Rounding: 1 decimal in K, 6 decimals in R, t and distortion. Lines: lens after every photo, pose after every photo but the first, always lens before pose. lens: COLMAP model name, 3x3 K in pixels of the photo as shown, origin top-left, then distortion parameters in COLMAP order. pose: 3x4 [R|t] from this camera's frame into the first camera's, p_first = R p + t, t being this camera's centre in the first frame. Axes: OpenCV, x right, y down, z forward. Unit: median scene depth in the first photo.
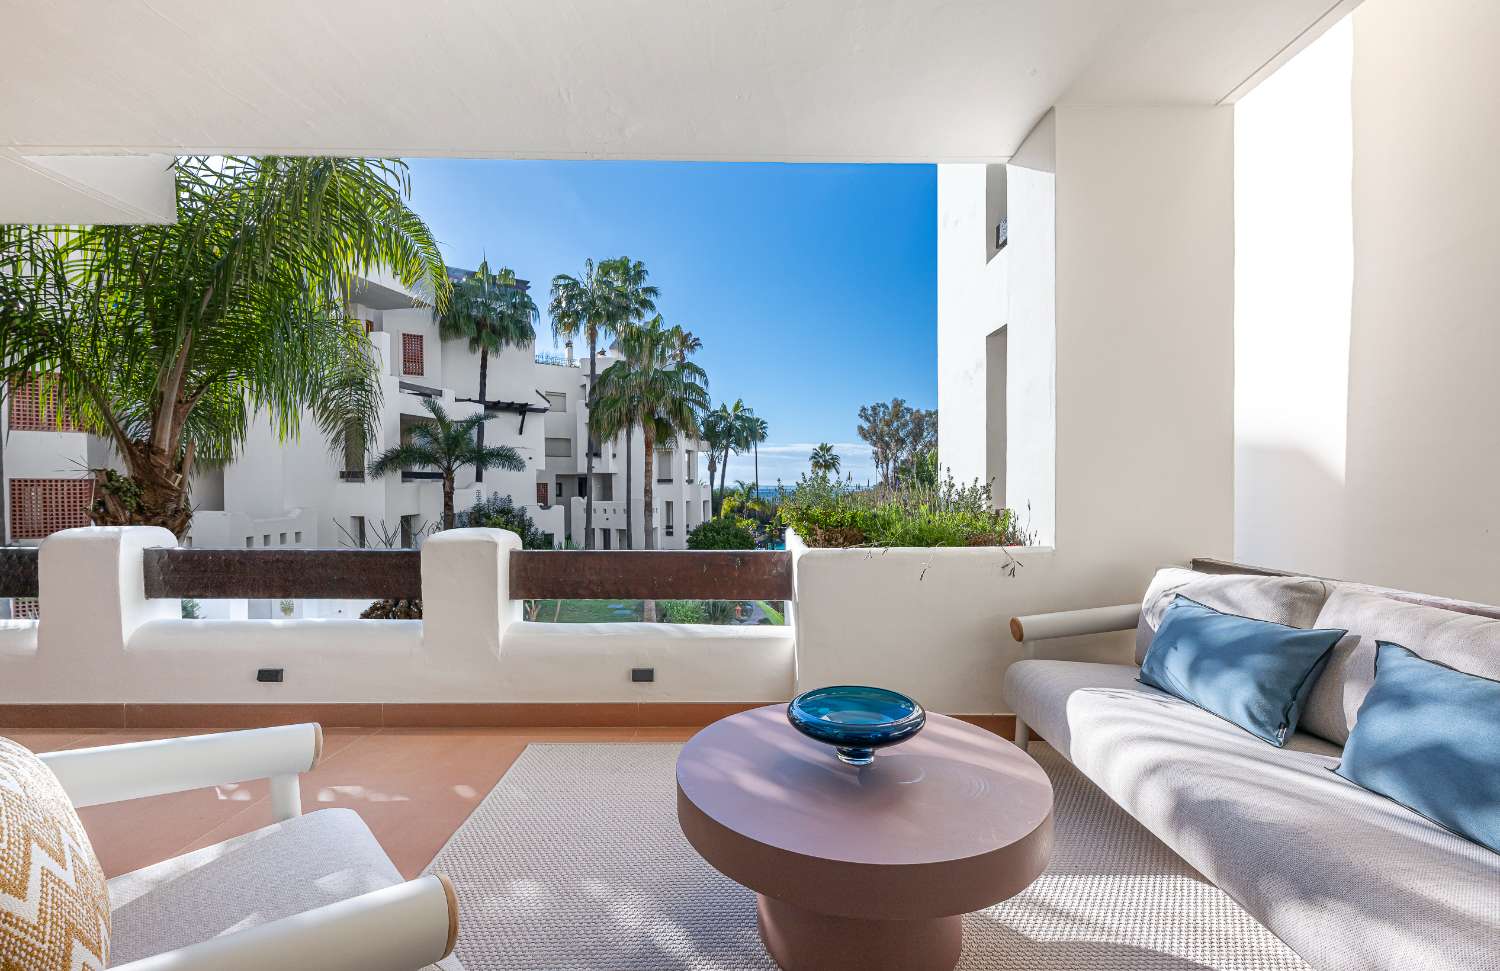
lens RADIAL K [[607.8, 0, 754.0], [0, 607.8, 515.1], [0, 0, 1]] dist [0.000349, 0.000428]
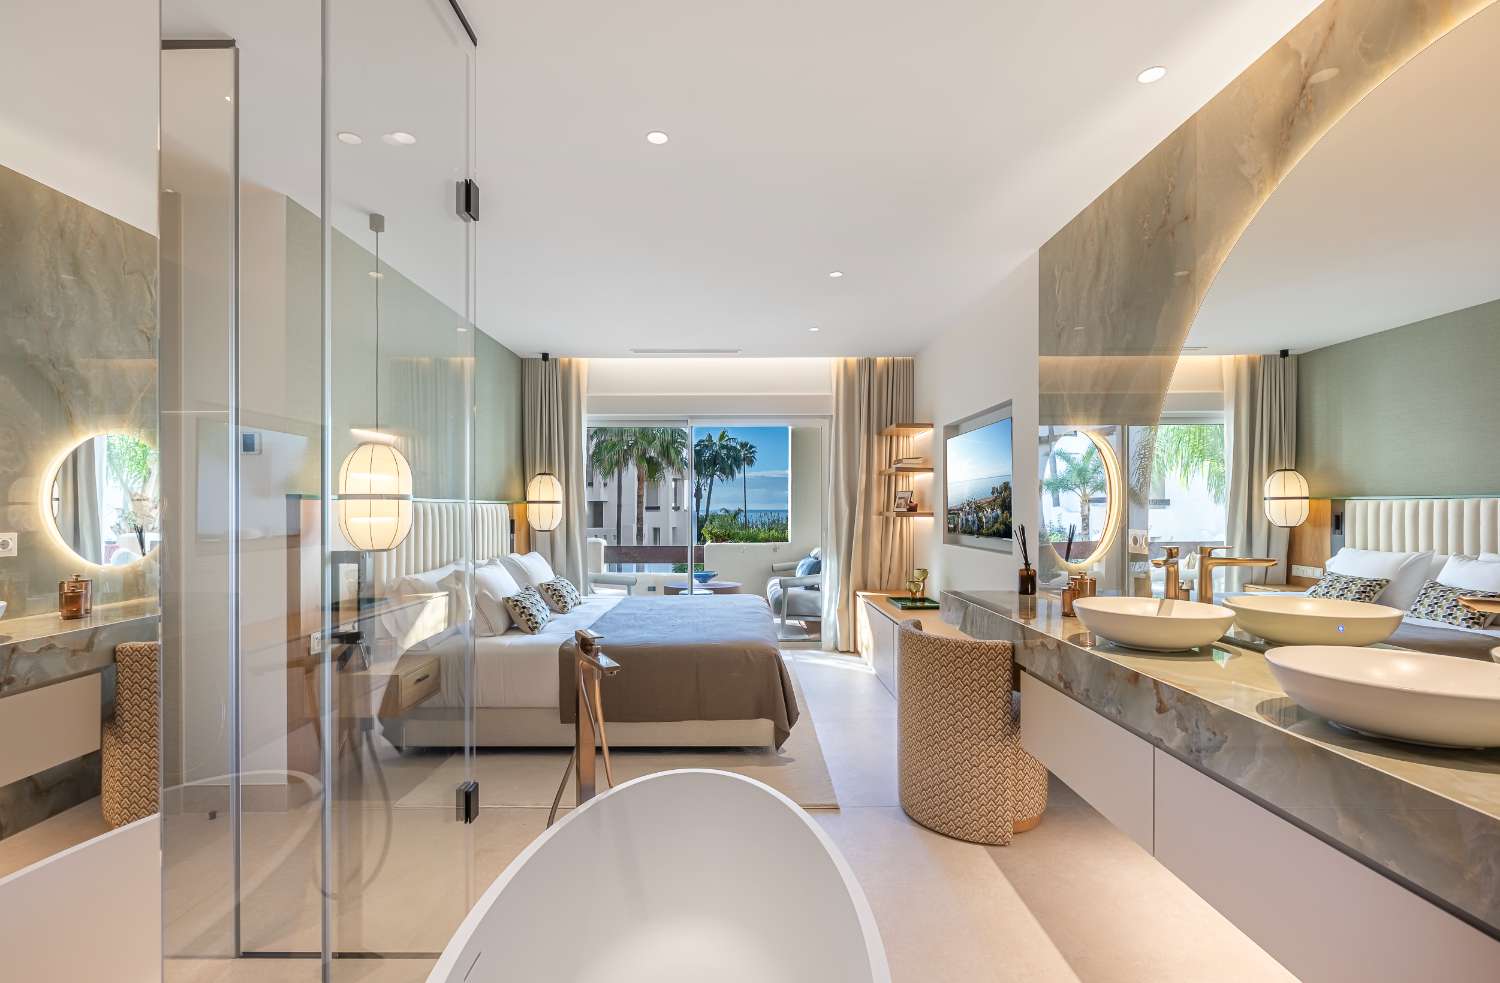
lens RADIAL K [[685.0, 0, 734.4], [0, 685.0, 511.3], [0, 0, 1]] dist [-0.000281, 0.000054]
pose [[0.999722, -0.004324, -0.023160, 0.029067], [0.003261, 0.998949, -0.045720, 0.005507], [0.023333, 0.045631, 0.998686, -0.237878]]
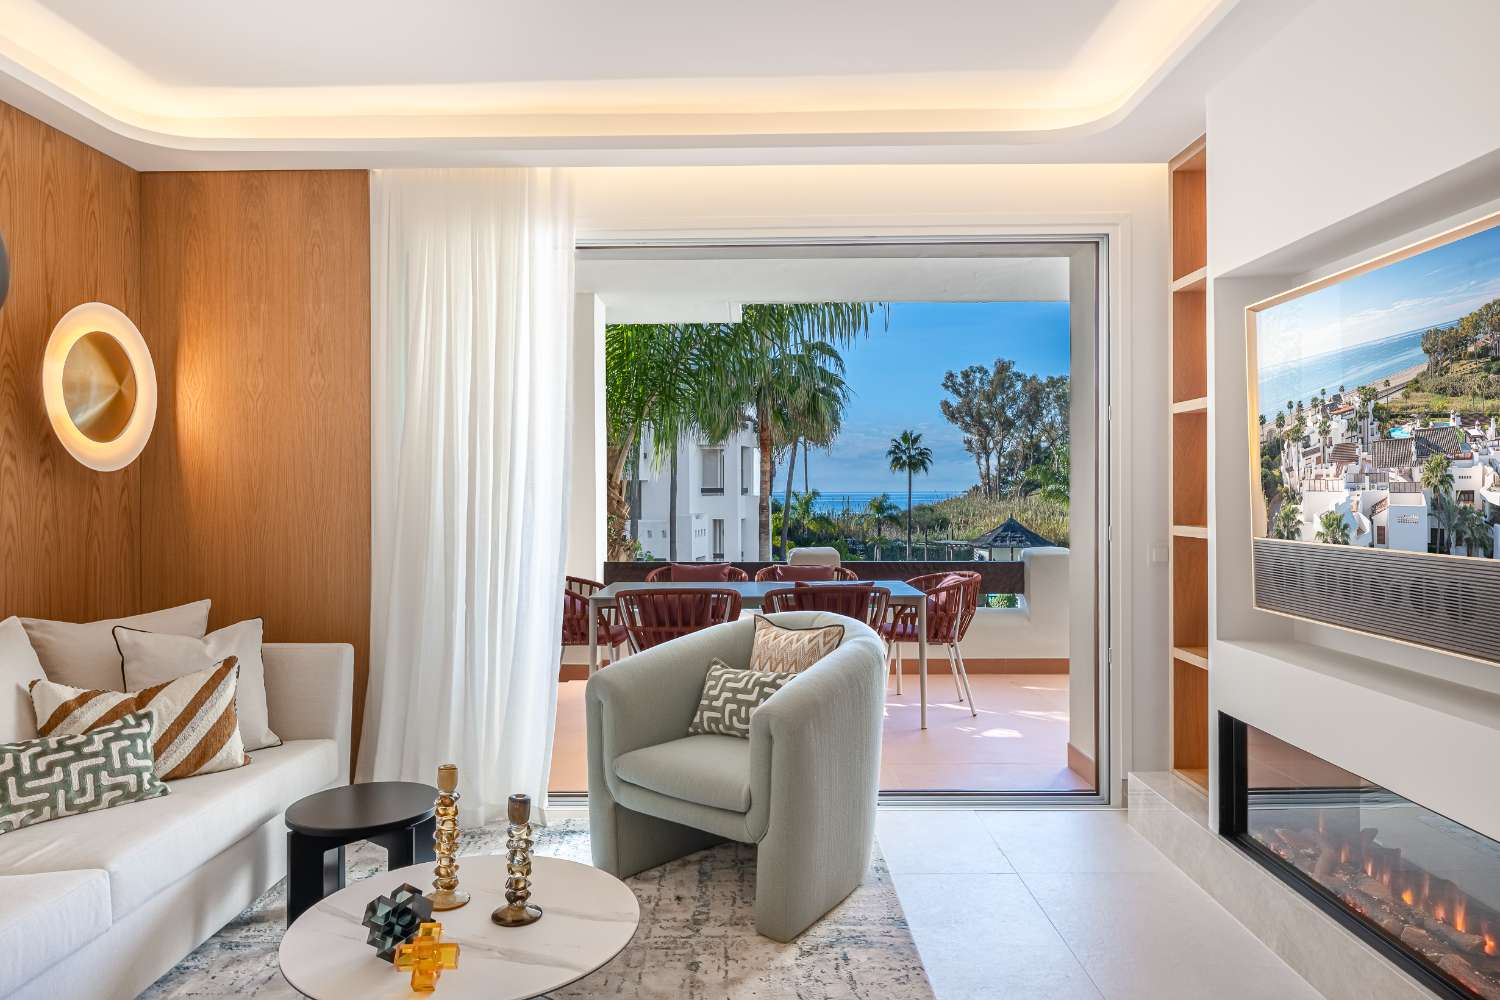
lens RADIAL K [[968.5, 0, 753.4], [0, 968.5, 502.6], [0, 0, 1]] dist [-0.001914, -0.008176]
pose [[0.999982, -0.006061, -0.000385, -0.133133], [0.006043, 0.999304, -0.036801, -0.000695], [0.000608, 0.036798, 0.999323, -0.162223]]
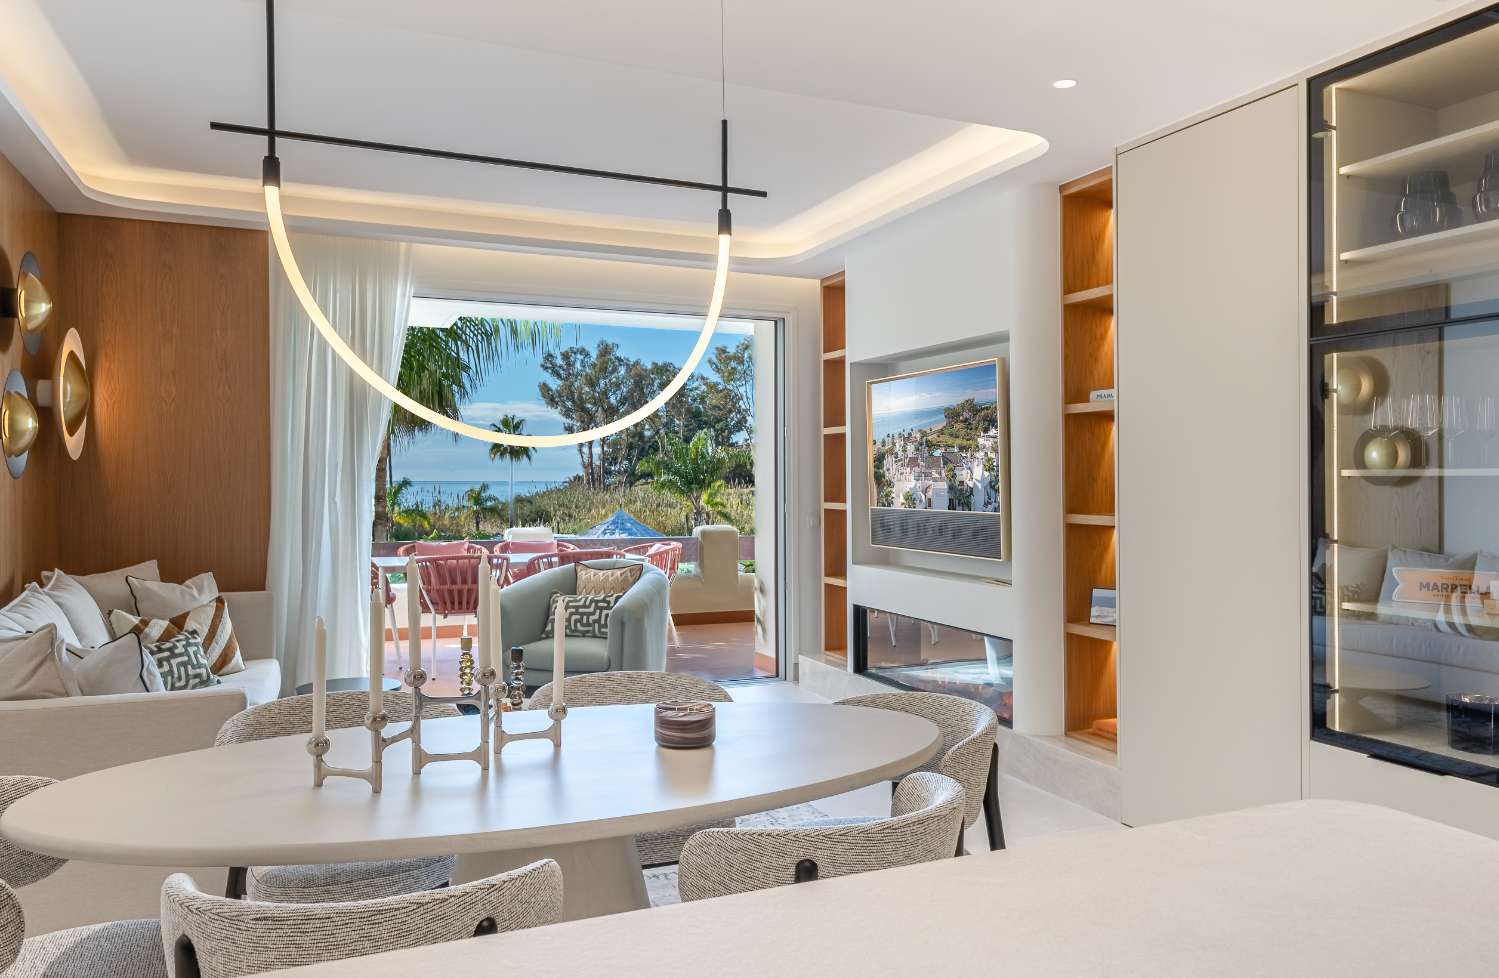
lens RADIAL K [[1072.1, 0, 791.5], [0, 1072.1, 500.8], [0, 0, 1]] dist [0.004959, -0.009071]
pose [[0.909077, -0.007273, 0.416565, -0.185719], [0.019553, 0.999491, -0.025222, 0.003858], [-0.416170, 0.031074, 0.908756, -0.250465]]
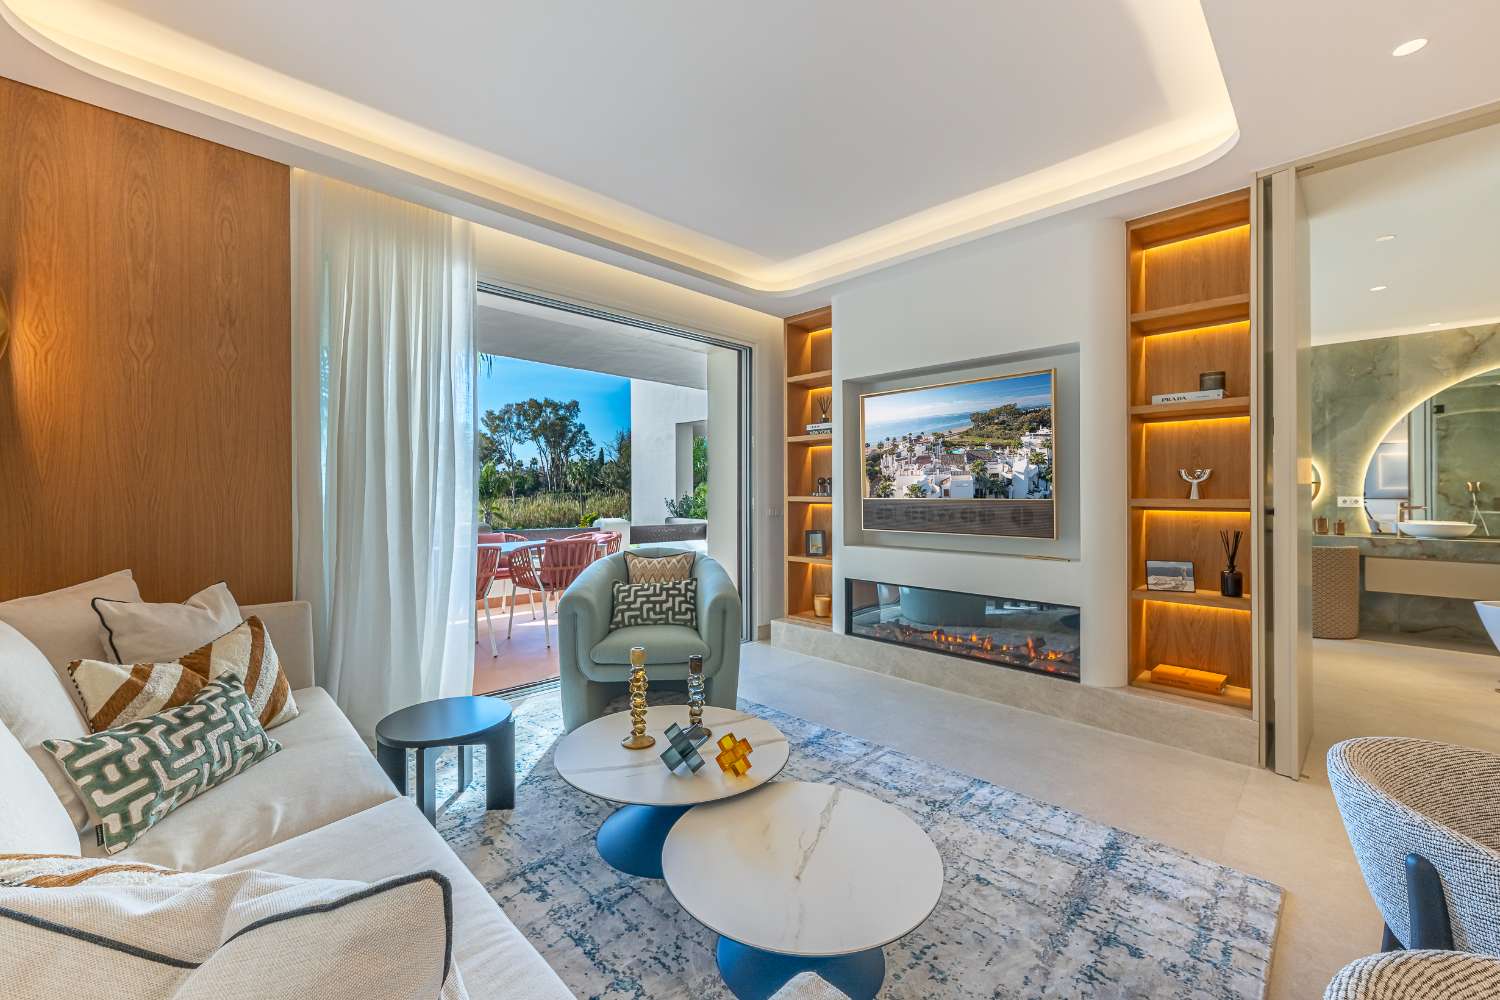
lens RADIAL K [[603.0, 0, 746.2], [0, 603.0, 504.2], [0, 0, 1]] dist [0.005748, -0.002831]
pose [[0.712506, -0.011923, 0.701565, -0.207267], [0.034802, 0.999225, -0.018364, 0.003101], [-0.700803, 0.037501, 0.712369, -0.139529]]
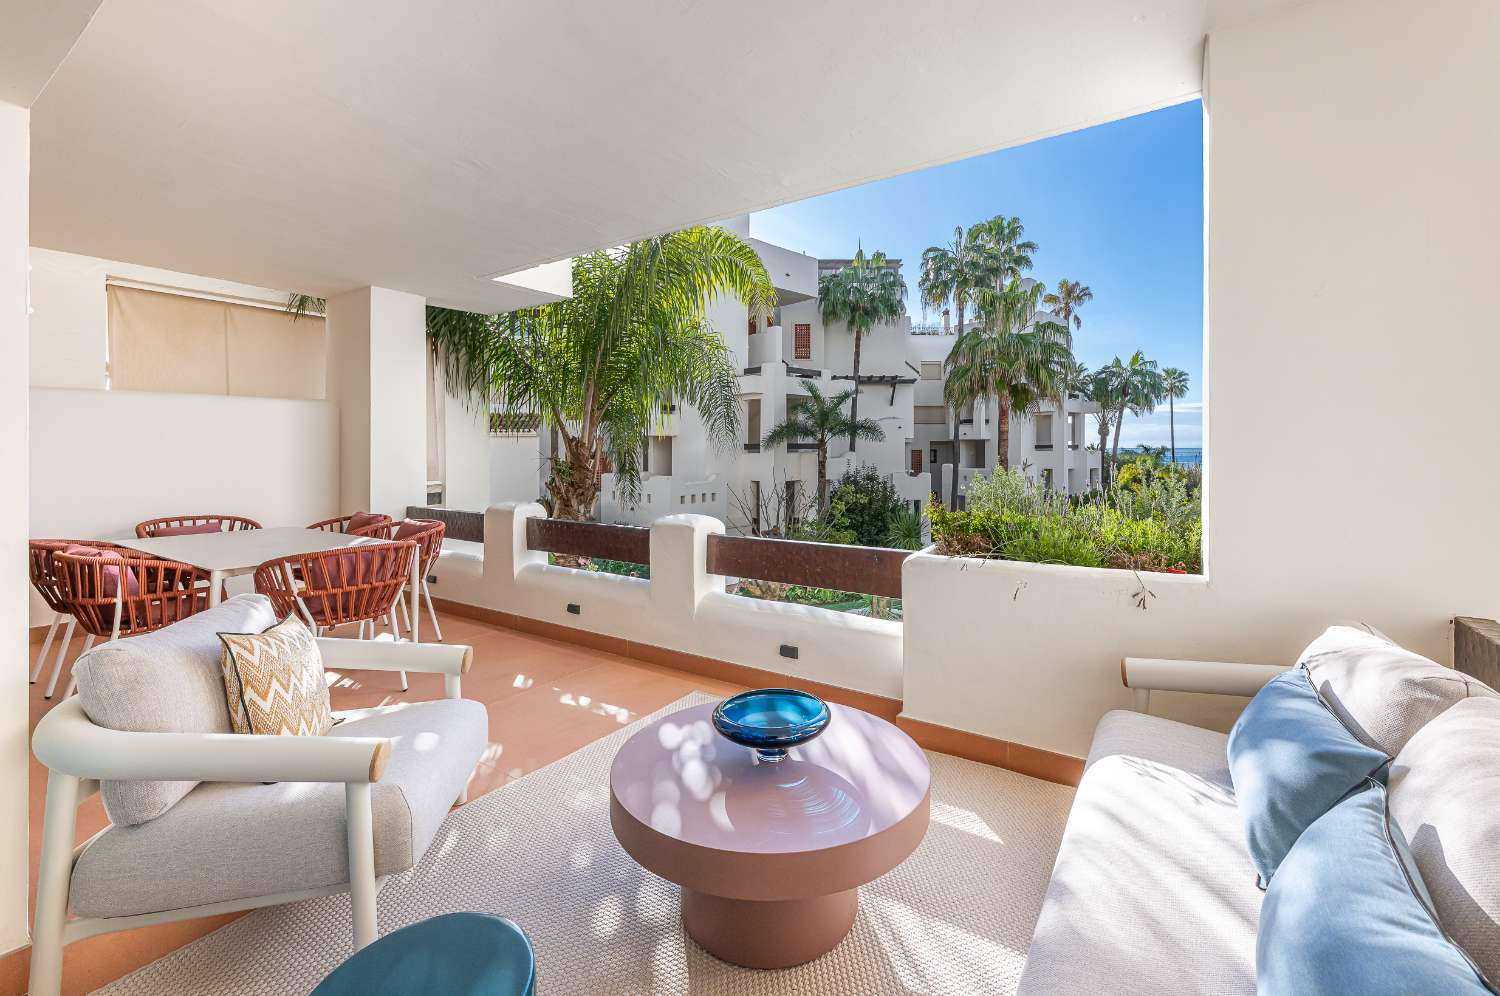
lens RADIAL K [[619.7, 0, 789.6], [0, 619.7, 463.3], [0, 0, 1]] dist [-0.007525, -0.000825]
pose [[0.842730, 0.004755, -0.538316, 0.046260], [-0.018538, 0.999624, -0.020191, -0.007013], [0.538017, 0.026995, 0.842501, 0.001908]]
